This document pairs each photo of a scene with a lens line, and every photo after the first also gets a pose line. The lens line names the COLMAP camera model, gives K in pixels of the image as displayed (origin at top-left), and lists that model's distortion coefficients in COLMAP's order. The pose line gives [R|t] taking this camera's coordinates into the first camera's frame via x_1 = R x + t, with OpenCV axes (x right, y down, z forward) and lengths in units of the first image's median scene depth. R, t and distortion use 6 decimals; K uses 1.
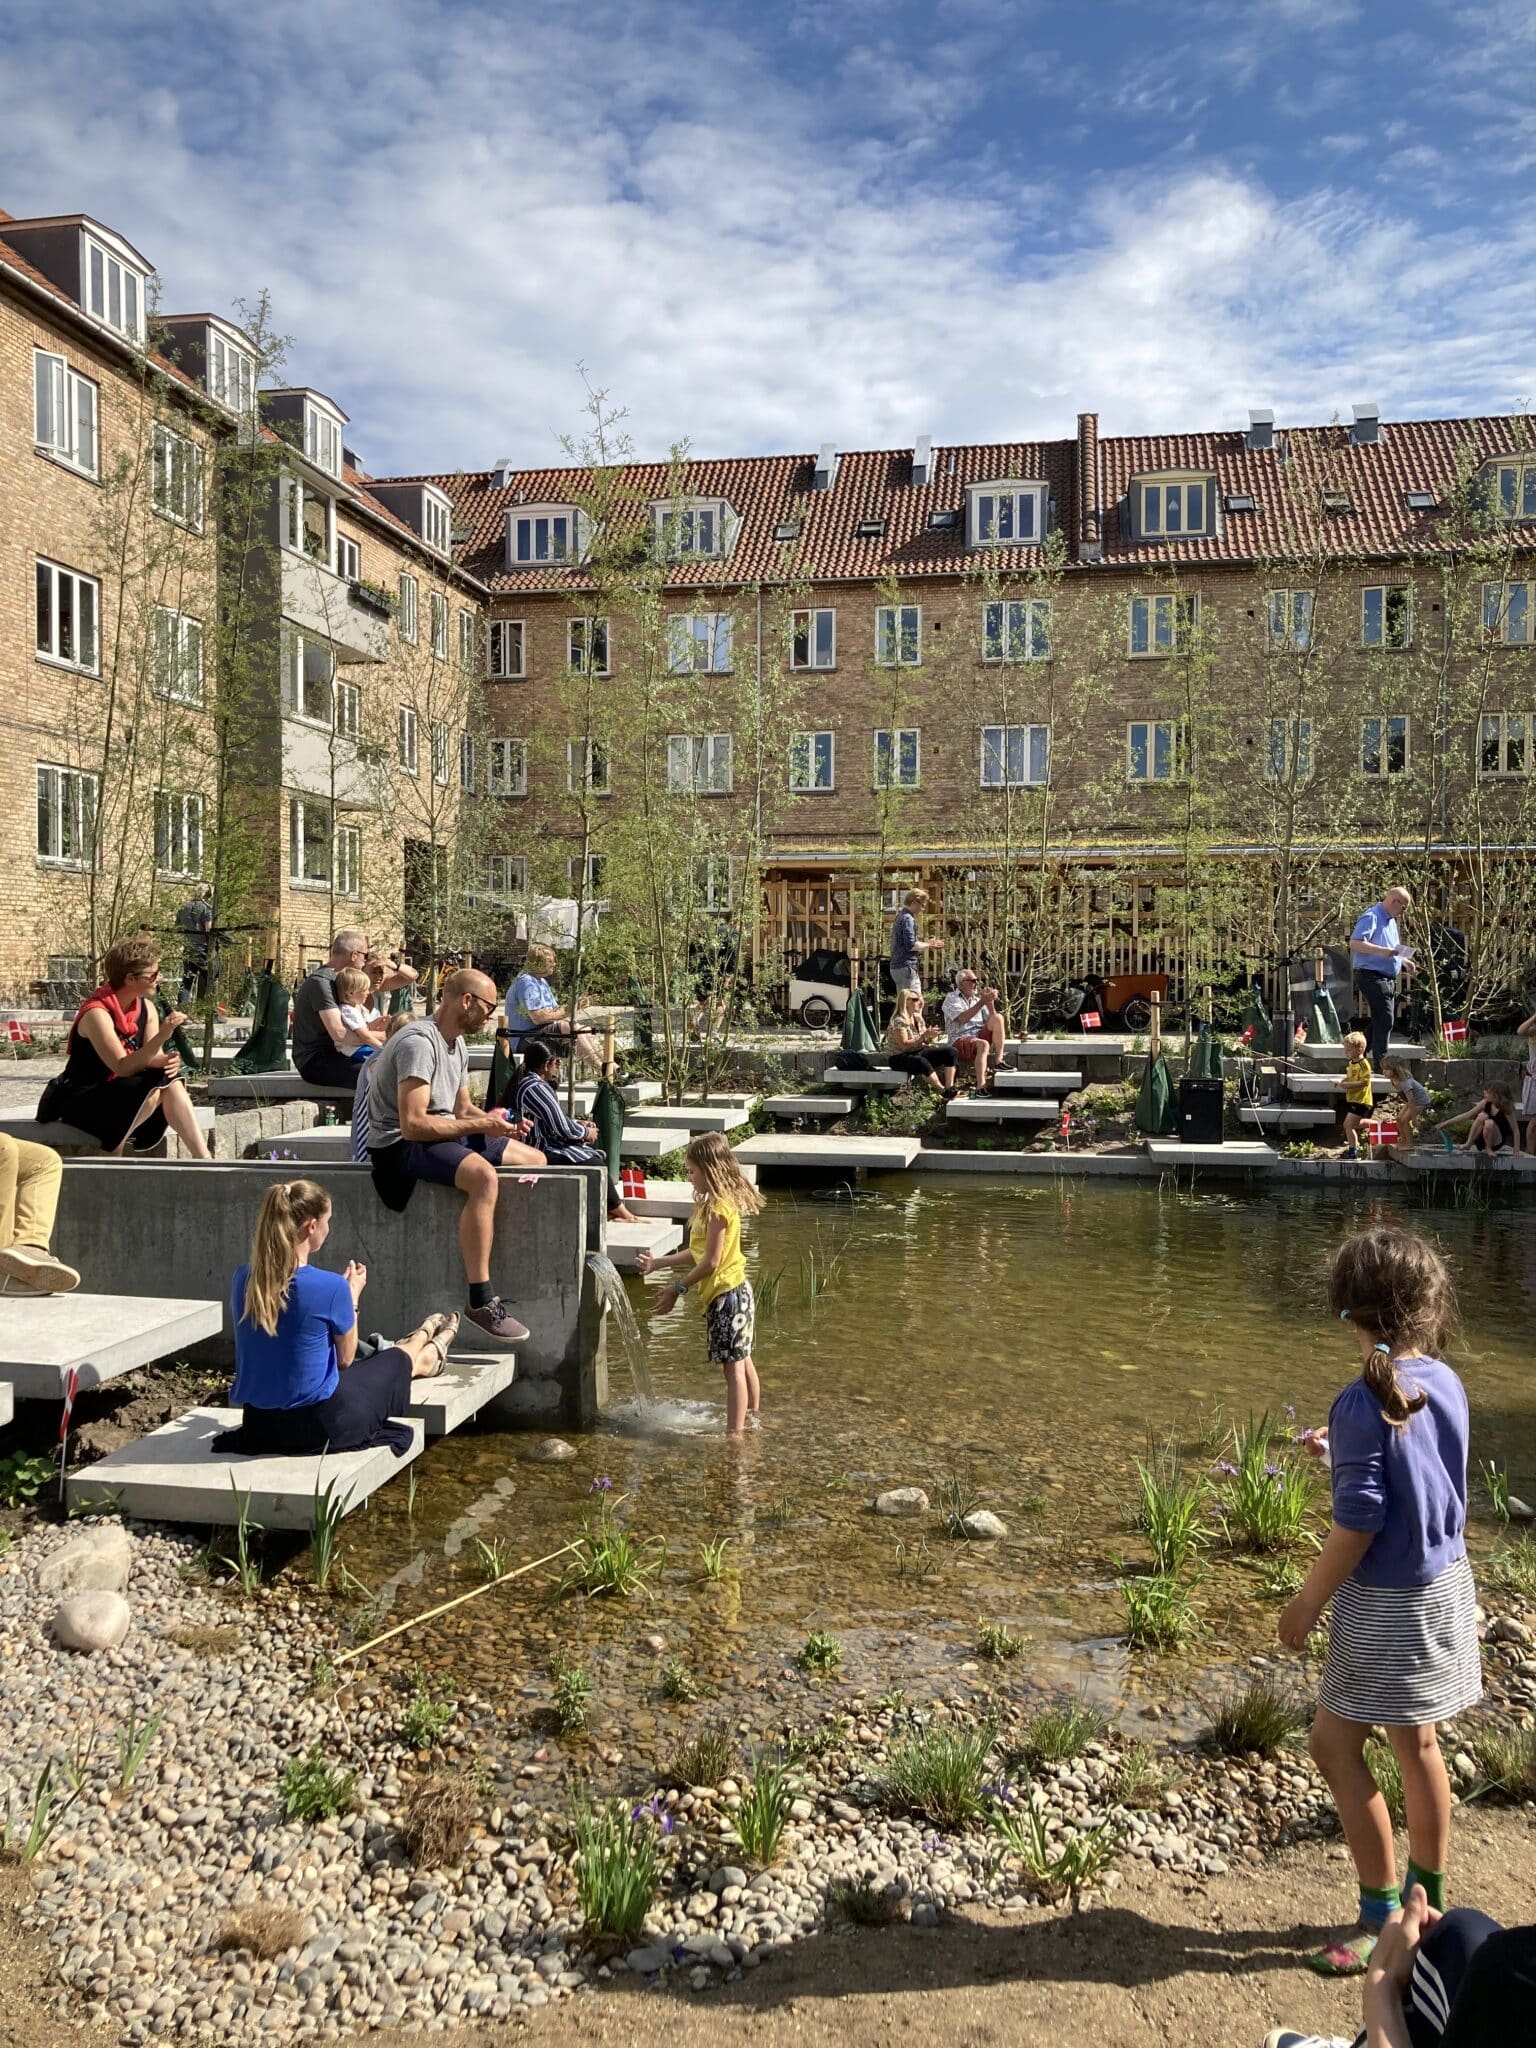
lens RADIAL K [[1695.4, 0, 769.0], [0, 1695.4, 1029.2], [0, 0, 1]] dist [0.044960, -0.050109]
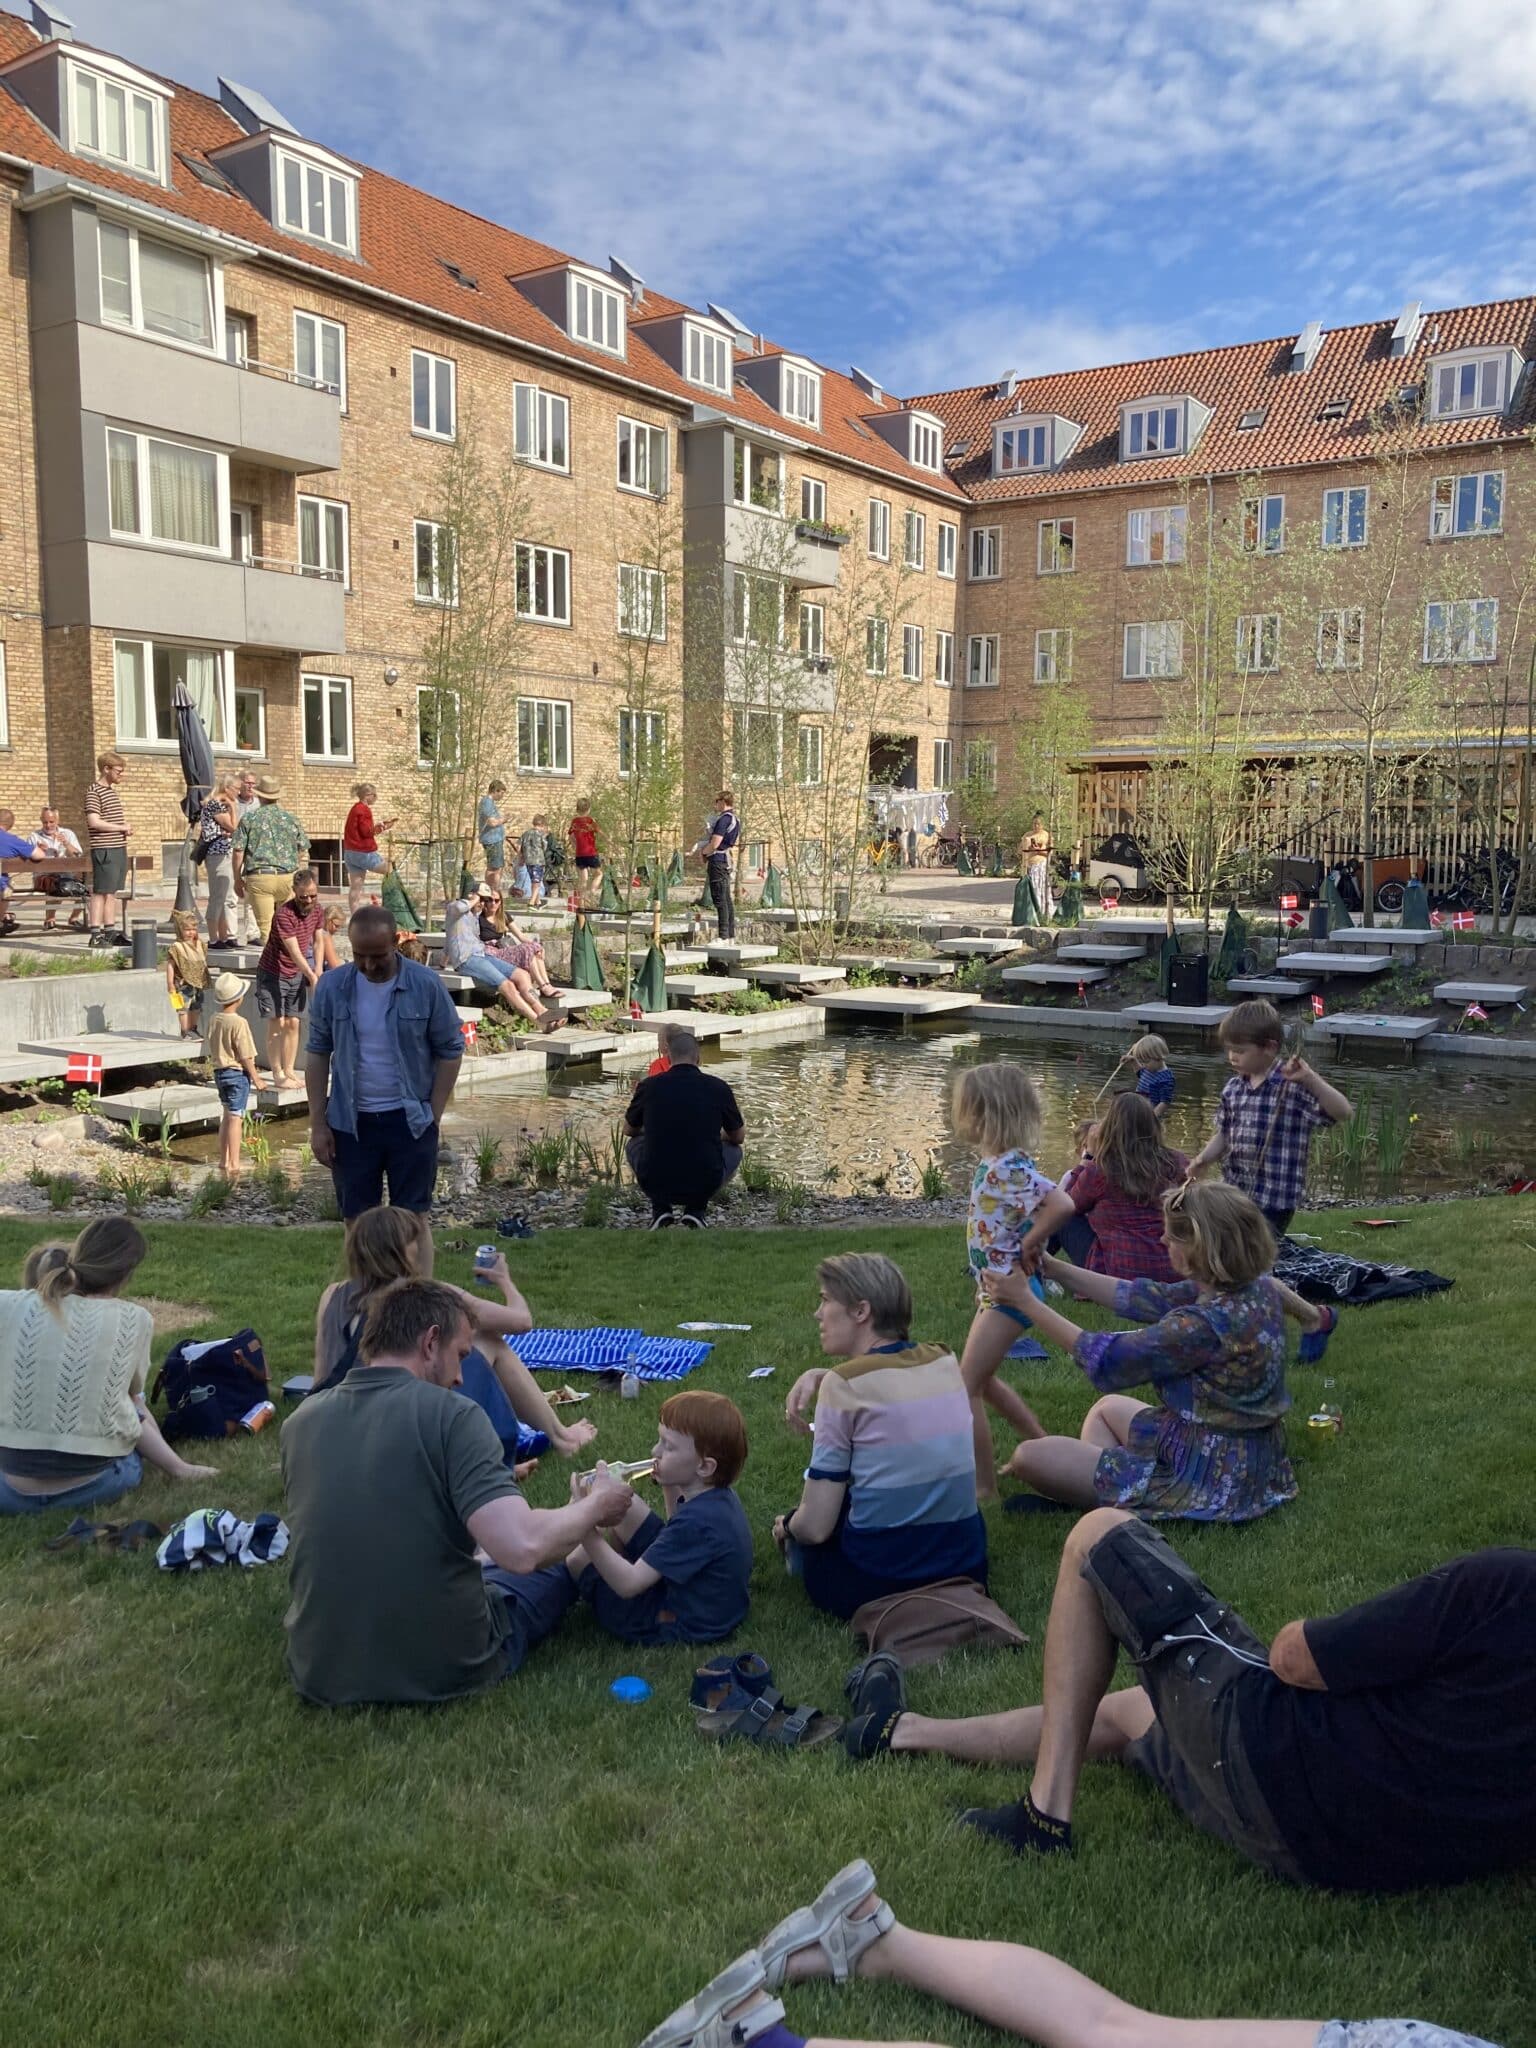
lens RADIAL K [[1695.4, 0, 753.4], [0, 1695.4, 1009.2], [0, 0, 1]] dist [0.044960, -0.050109]
pose [[0.913629, 0.043385, -0.404228, 0.240442], [-0.014444, 0.997126, 0.074374, -0.009534], [0.406292, -0.062112, 0.911630, -0.134154]]
